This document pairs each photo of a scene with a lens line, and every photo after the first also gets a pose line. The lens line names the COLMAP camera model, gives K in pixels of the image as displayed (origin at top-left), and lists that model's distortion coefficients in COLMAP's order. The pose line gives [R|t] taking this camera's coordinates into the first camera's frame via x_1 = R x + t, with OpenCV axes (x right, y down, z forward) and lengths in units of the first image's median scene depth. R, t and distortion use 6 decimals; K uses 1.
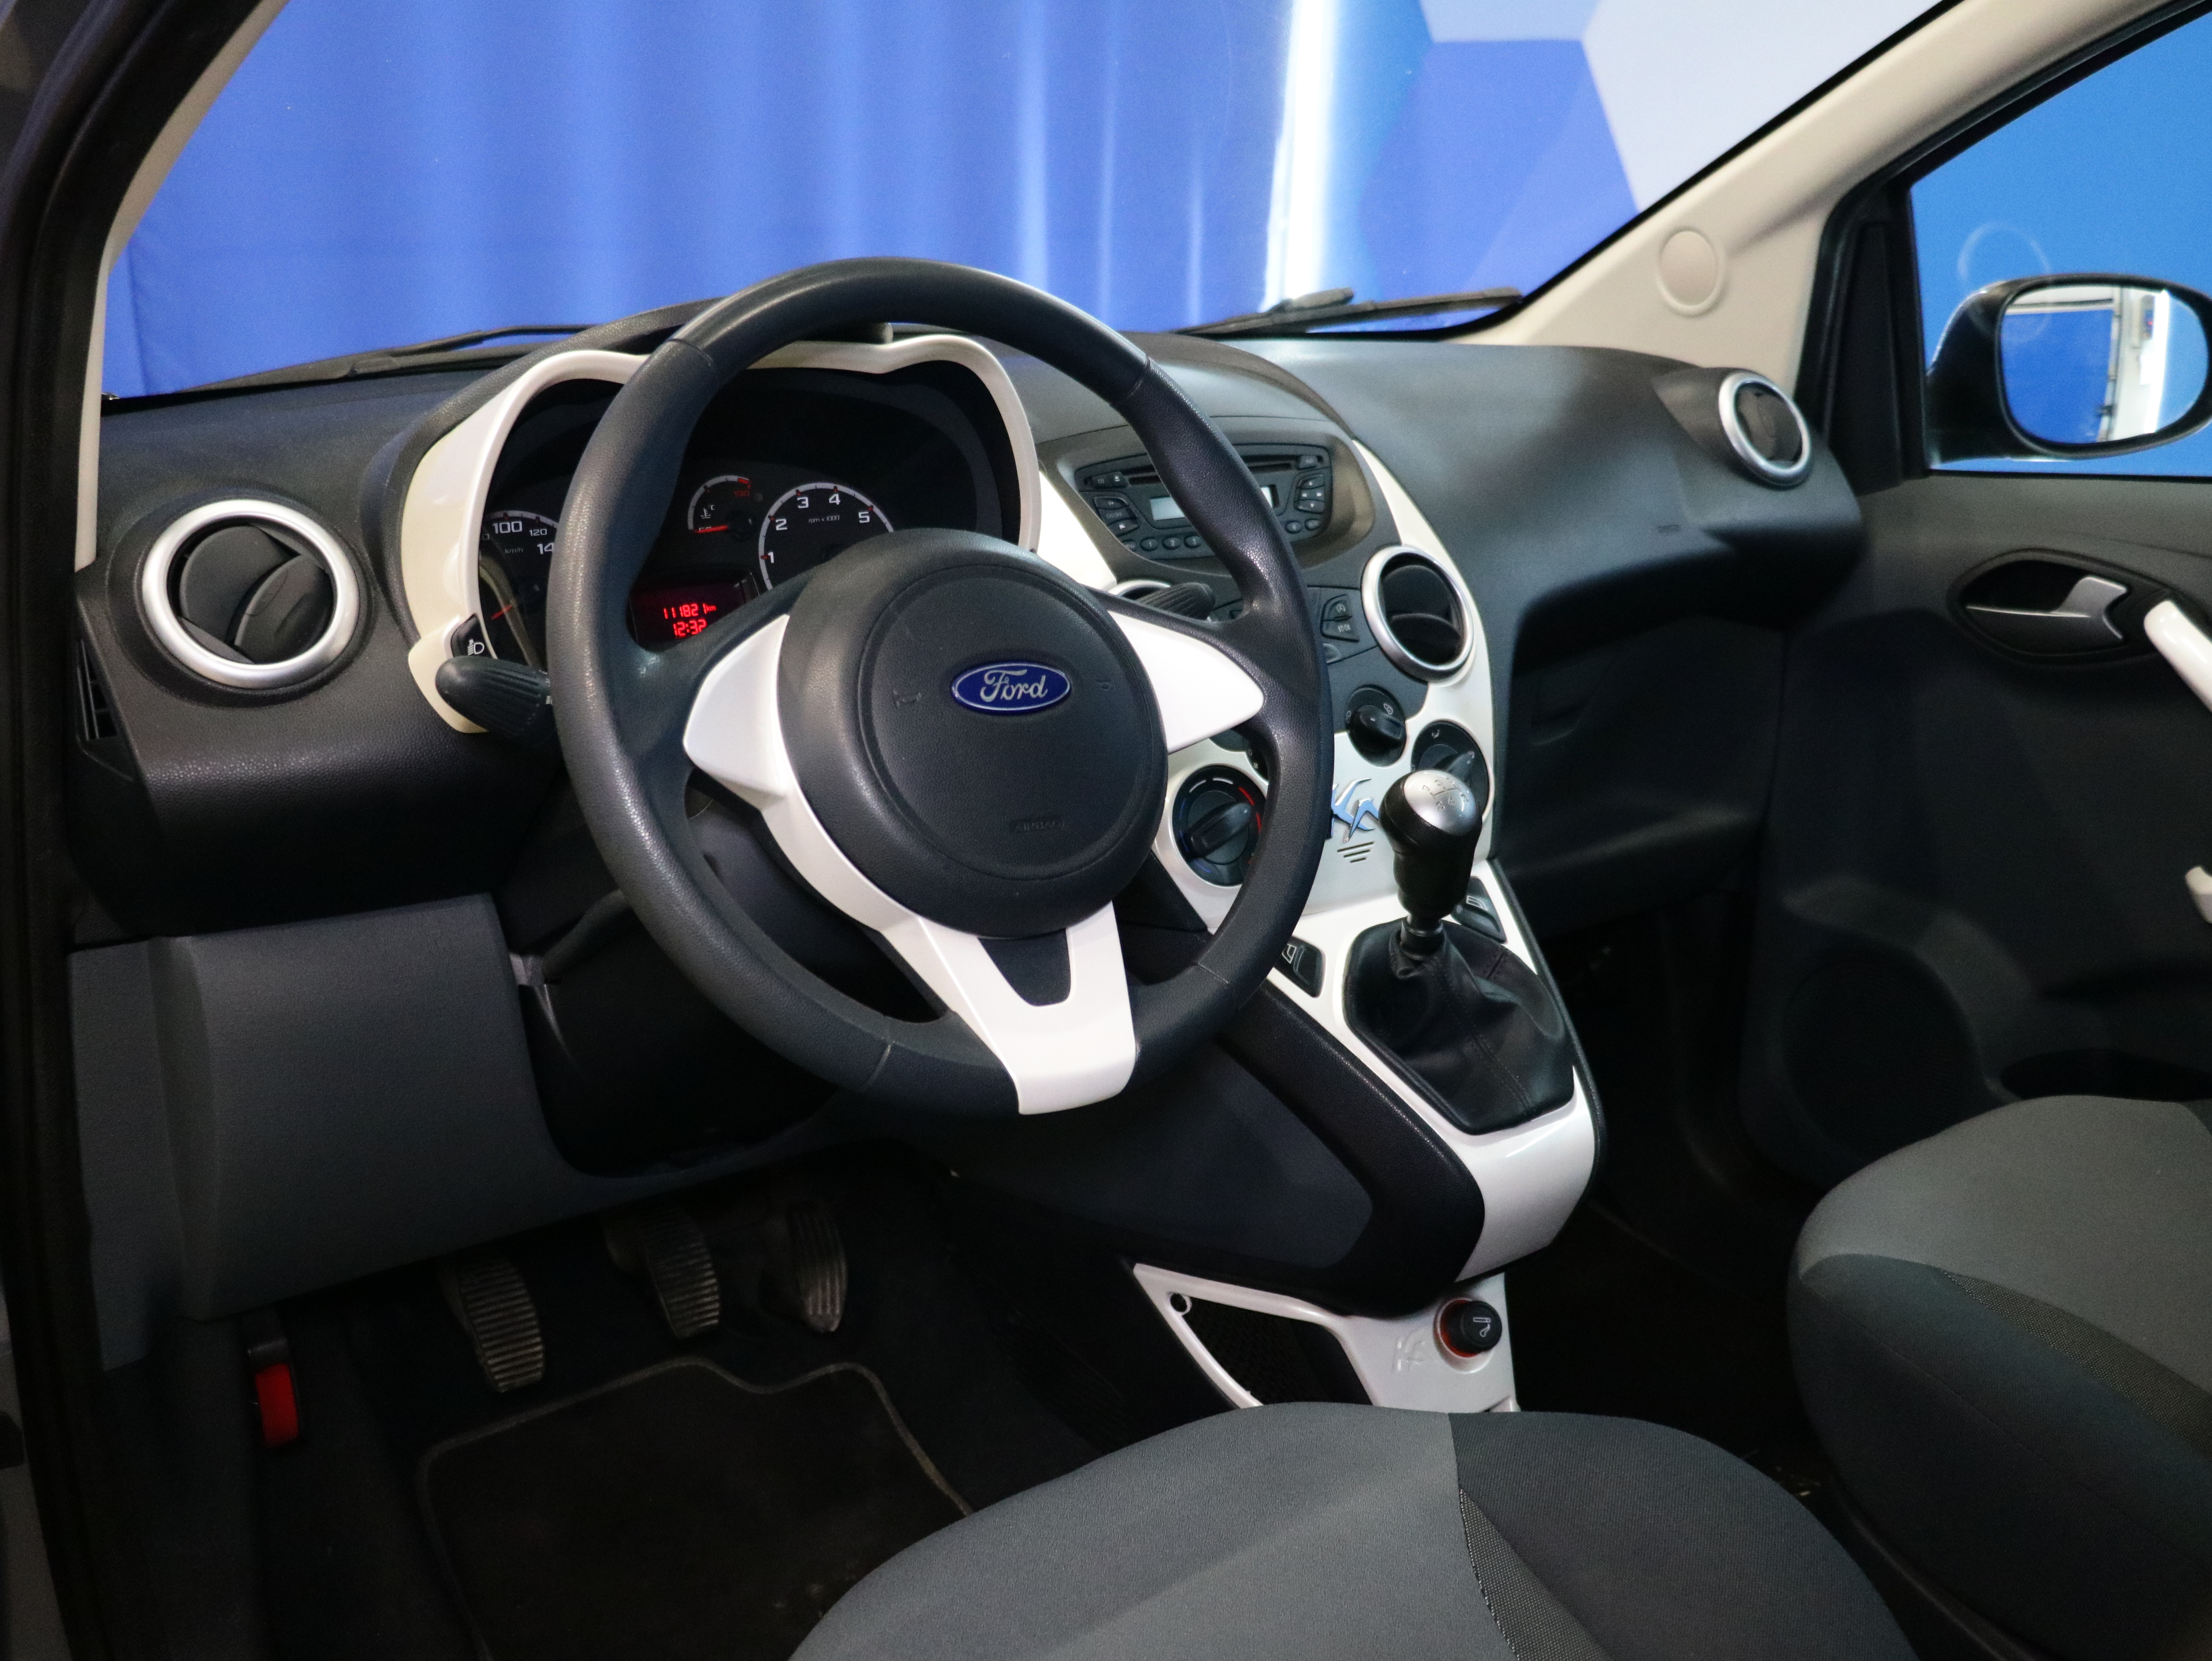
lens RADIAL K [[2015.7, 0, 1106.0], [0, 2015.7, 830.5], [0, 0, 1]] dist [-0.006520, -0.000828]
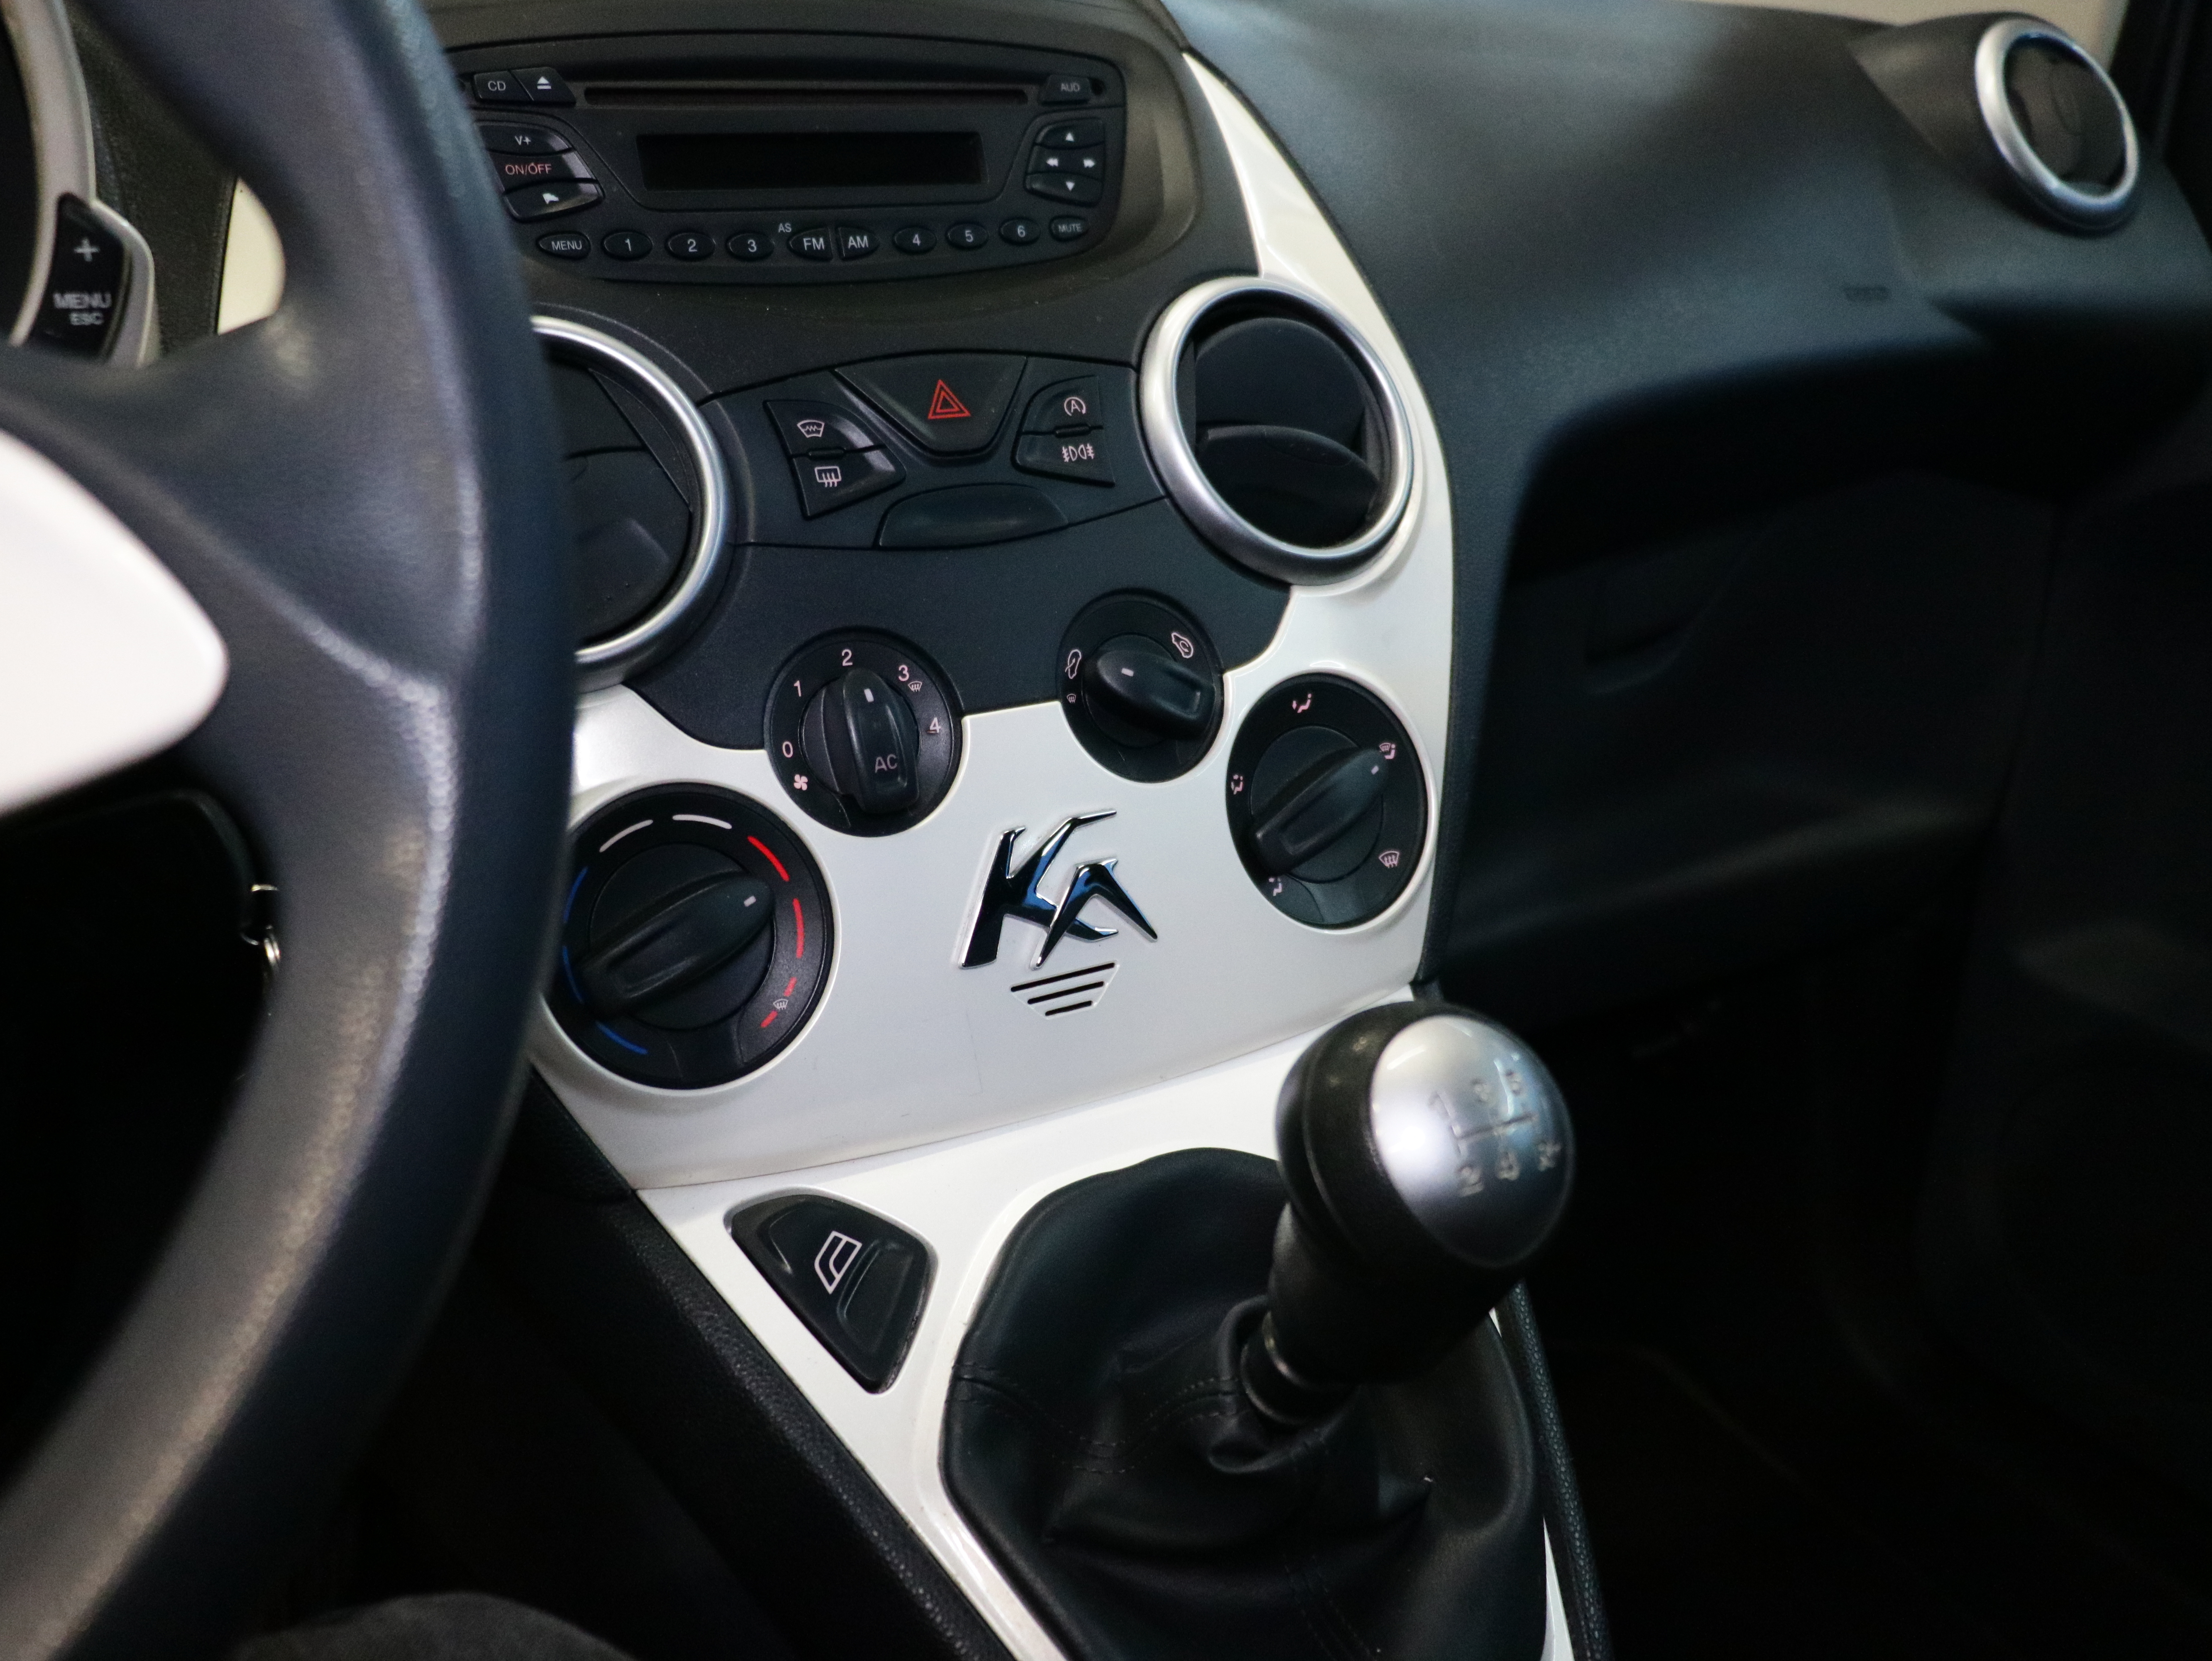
lens RADIAL K [[1763.0, 0, 1106.0], [0, 1763.0, 830.5], [0, 0, 1]] dist [0.005602, -0.001773]
pose [[0.993621, 0.040595, -0.105215, 0.158989], [-0.031838, 0.995990, 0.083612, -0.049961], [0.108187, -0.079729, 0.990928, 0.596235]]
